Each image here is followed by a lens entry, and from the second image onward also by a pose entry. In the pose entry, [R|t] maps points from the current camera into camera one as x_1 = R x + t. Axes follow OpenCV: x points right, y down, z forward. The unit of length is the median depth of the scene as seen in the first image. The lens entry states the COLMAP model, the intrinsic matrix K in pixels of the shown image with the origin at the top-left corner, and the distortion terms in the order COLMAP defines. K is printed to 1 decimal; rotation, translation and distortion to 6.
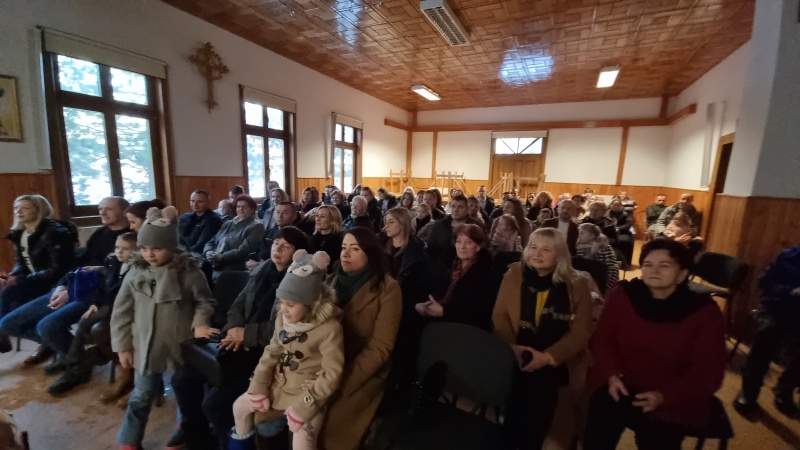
lens RADIAL K [[327.9, 0, 402.4], [0, 327.9, 231.2], [0, 0, 1]] dist [0.018464, -0.010816]
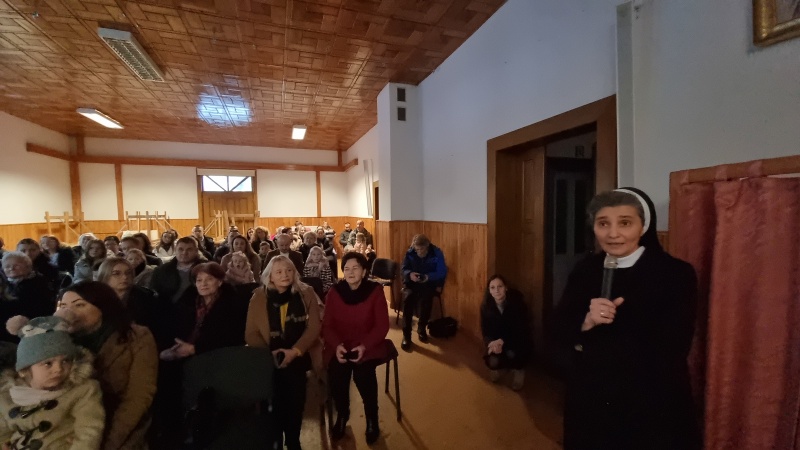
lens RADIAL K [[327.9, 0, 402.4], [0, 327.9, 231.2], [0, 0, 1]] dist [0.018464, -0.010816]
pose [[0.677133, -0.083411, 0.731118, -0.070188], [0.158749, 0.986718, -0.034455, 0.007554], [-0.718533, 0.139395, 0.681380, -0.099910]]
